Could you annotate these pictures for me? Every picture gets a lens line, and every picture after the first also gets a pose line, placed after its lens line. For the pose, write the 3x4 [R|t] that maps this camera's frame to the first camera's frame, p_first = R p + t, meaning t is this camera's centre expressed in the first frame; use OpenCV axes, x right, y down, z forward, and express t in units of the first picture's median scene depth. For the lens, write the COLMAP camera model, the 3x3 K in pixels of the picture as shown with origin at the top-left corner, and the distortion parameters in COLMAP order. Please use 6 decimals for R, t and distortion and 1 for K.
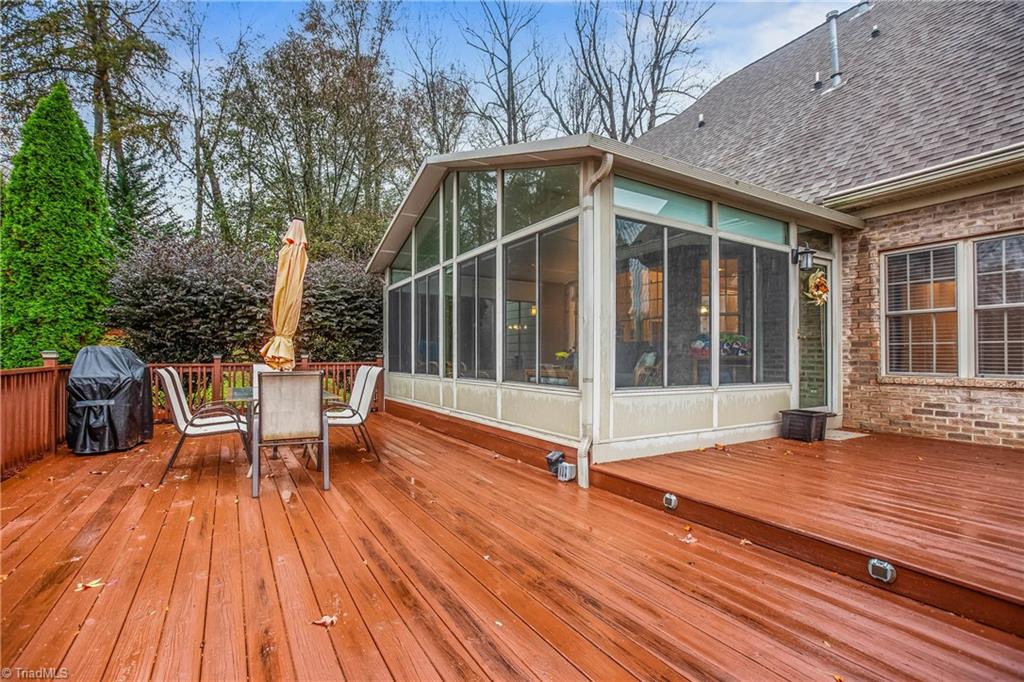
lens RADIAL K [[470.6, 0, 506.7], [0, 470.6, 346.4], [0, 0, 1]] dist [-0.015621, 0.001564]
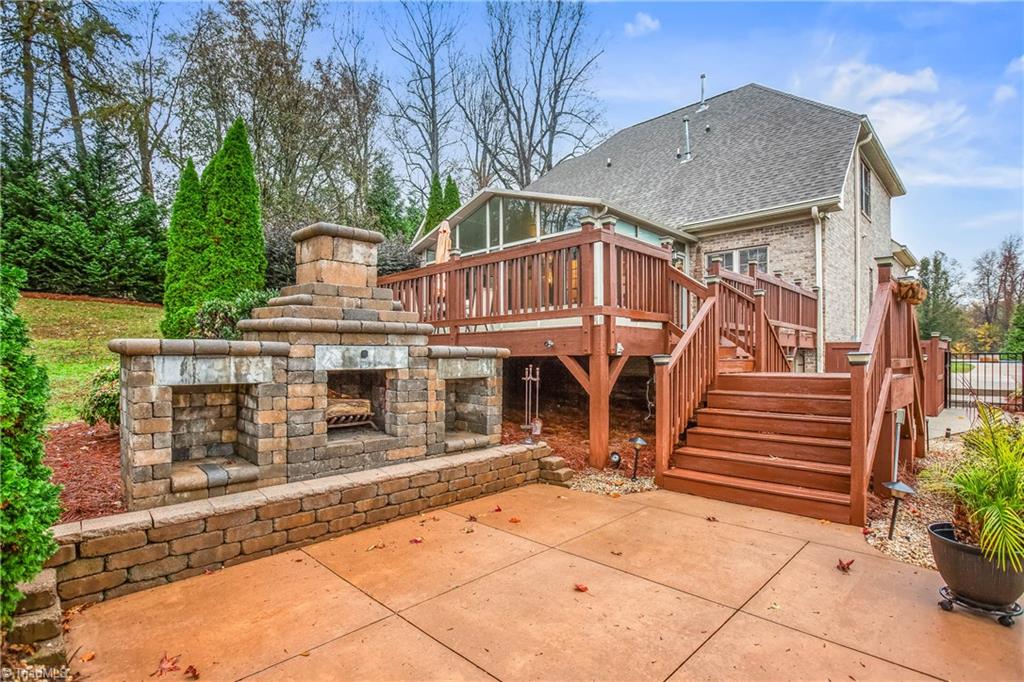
lens RADIAL K [[501.6, 0, 512.4], [0, 501.6, 352.0], [0, 0, 1]] dist [-0.041486, 0.000858]
pose [[0.963798, -0.001674, 0.266627, -0.572738], [-0.000322, 0.999972, 0.007444, 0.202386], [-0.266632, -0.007261, 0.963771, -0.843165]]
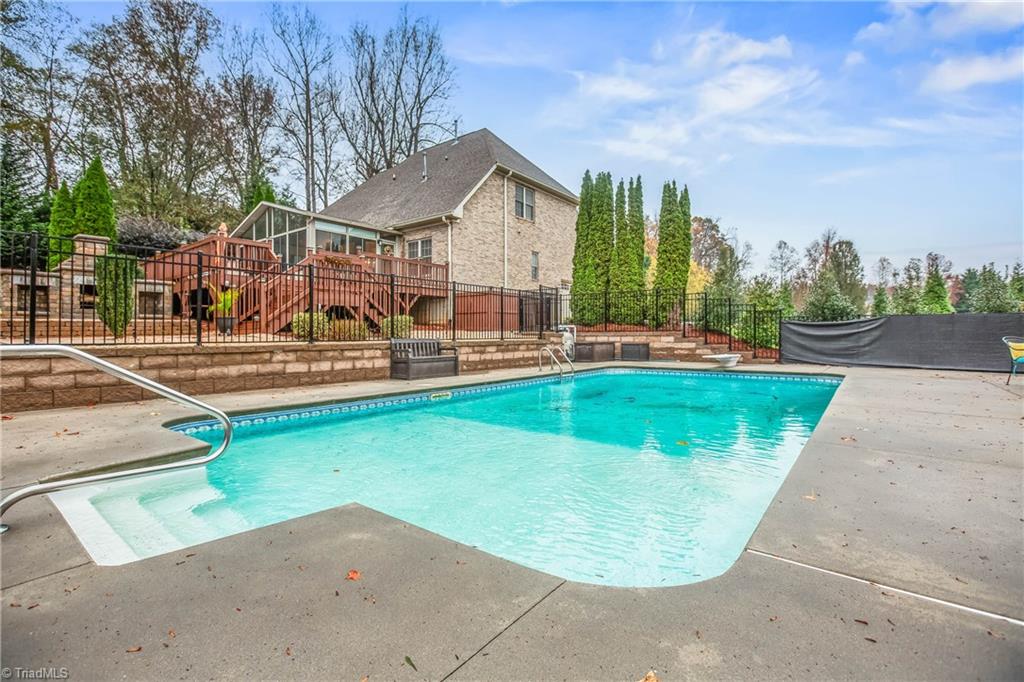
lens RADIAL K [[470.6, 0, 508.1], [0, 470.6, 333.8], [0, 0, 1]] dist [-0.015621, 0.001564]
pose [[0.929567, -0.010725, 0.368497, 0.177471], [0.003408, 0.999784, 0.020501, 0.377268], [-0.368637, -0.017801, 0.929403, -2.325782]]
